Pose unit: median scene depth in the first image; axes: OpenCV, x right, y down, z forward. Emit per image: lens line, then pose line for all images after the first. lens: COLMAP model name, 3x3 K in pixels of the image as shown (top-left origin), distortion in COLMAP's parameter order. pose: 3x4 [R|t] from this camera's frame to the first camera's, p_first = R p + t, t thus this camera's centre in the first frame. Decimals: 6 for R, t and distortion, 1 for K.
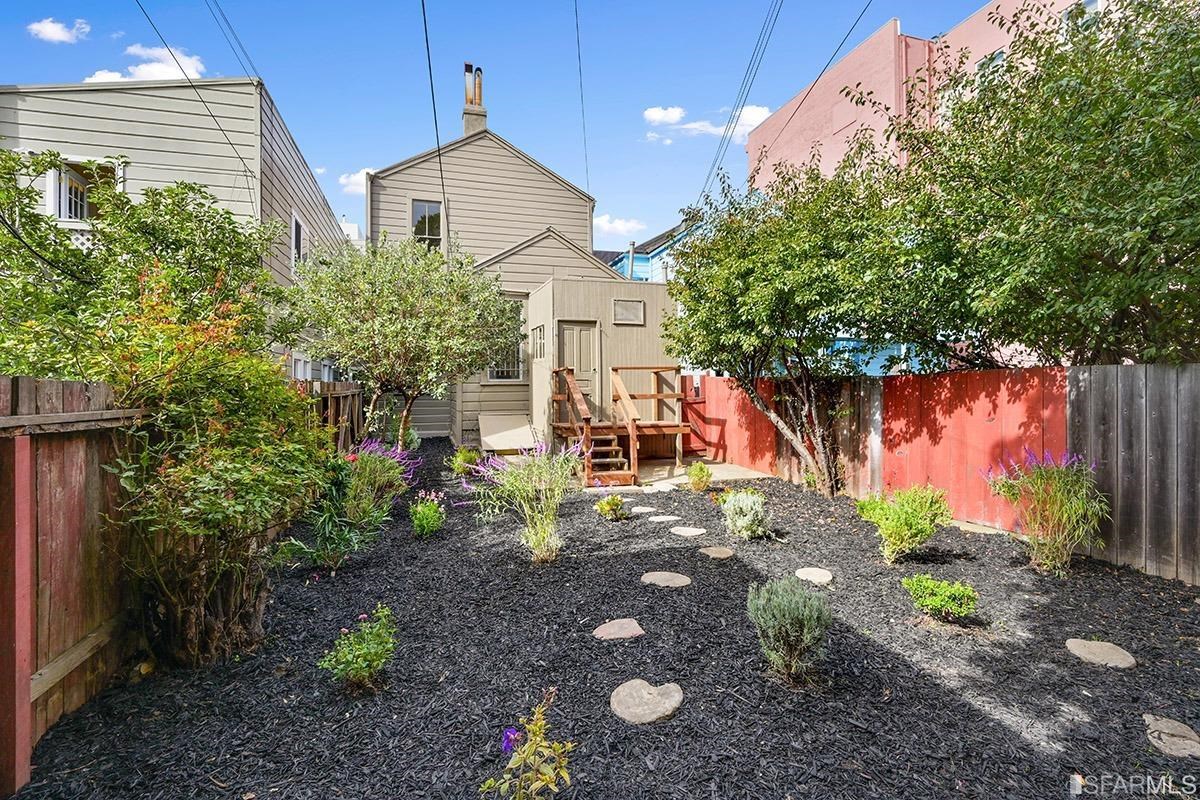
lens RADIAL K [[555.3, 0, 596.5], [0, 555.3, 388.8], [0, 0, 1]] dist [-0.000540, -0.000215]
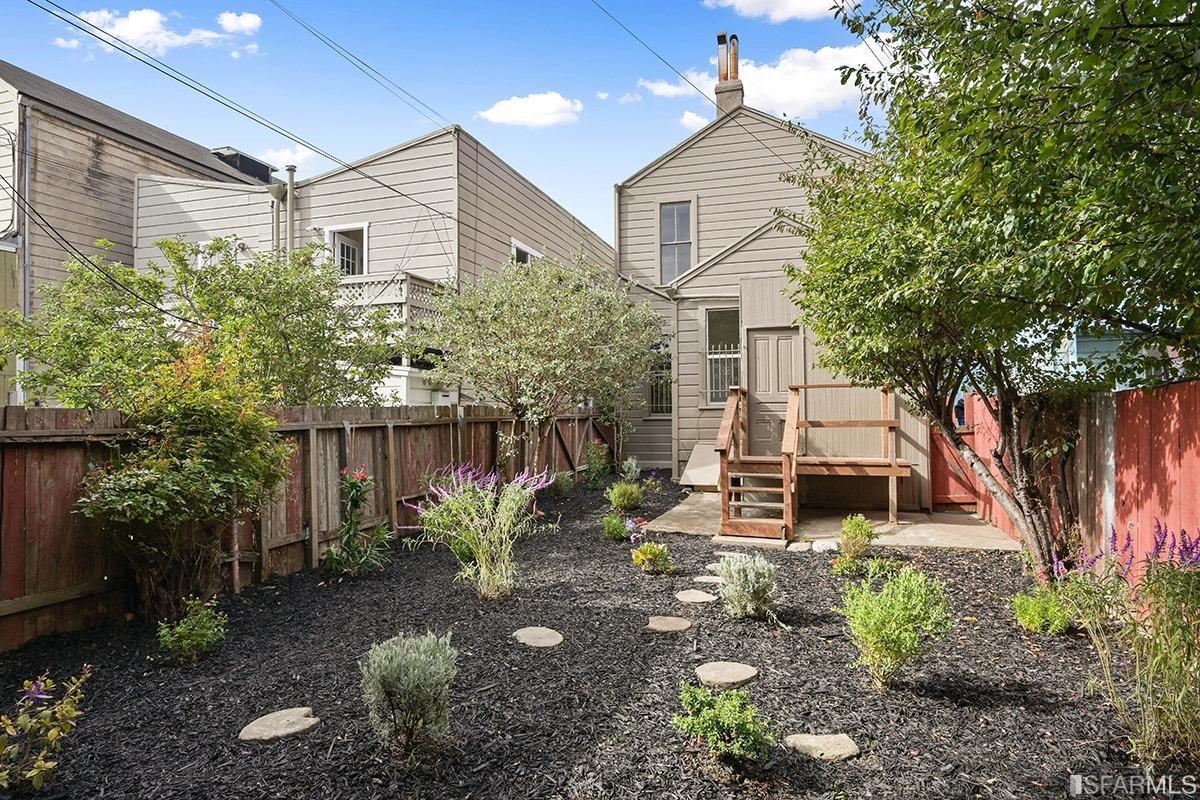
lens RADIAL K [[669.6, 0, 607.5], [0, 669.6, 405.3], [0, 0, 1]] dist [-0.000533, 0.000460]
pose [[0.830827, -0.006615, -0.556492, 0.363786], [-0.000112, 0.999927, -0.012052, -0.000377], [0.556531, 0.010075, 0.830766, 0.091676]]
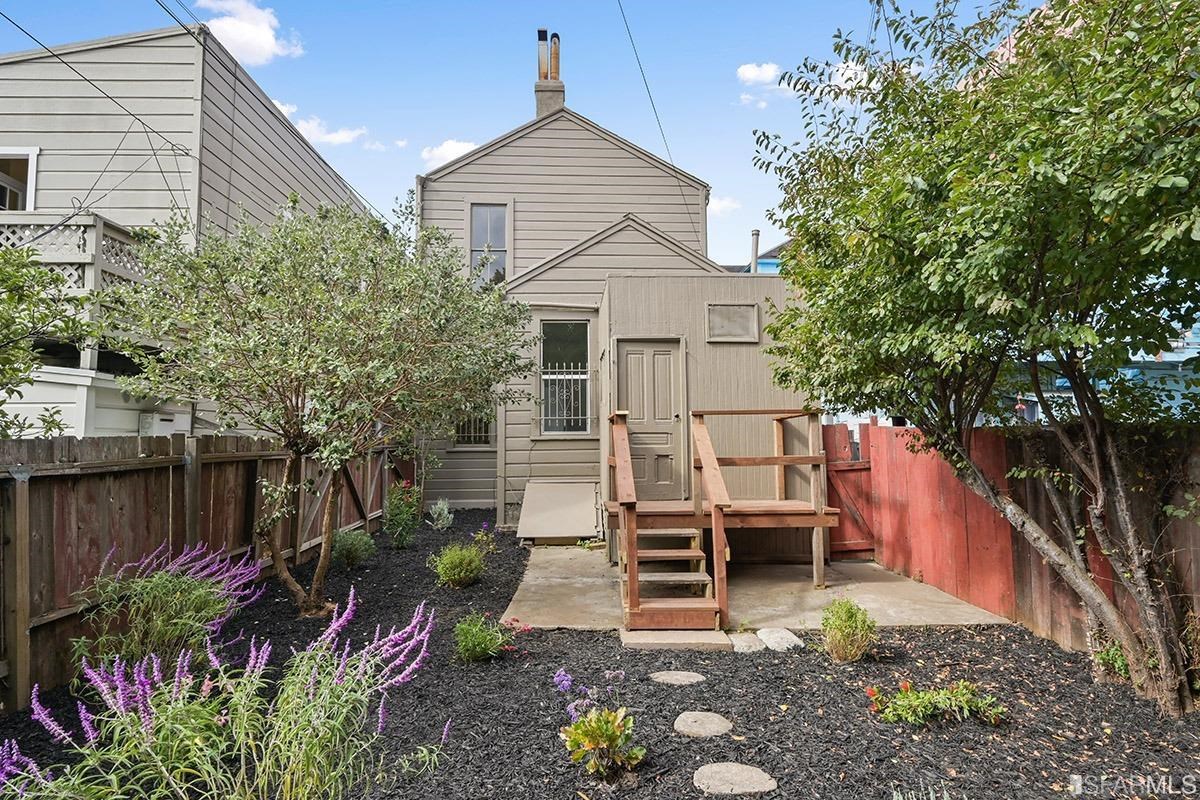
lens RADIAL K [[624.5, 0, 599.6], [0, 624.5, 403.6], [0, 0, 1]] dist [-0.002729, 0.000252]
pose [[0.970922, -0.014435, -0.238962, 0.097397], [0.000152, 0.998218, -0.059681, -0.008320], [0.239397, 0.057909, 0.969193, 0.362088]]
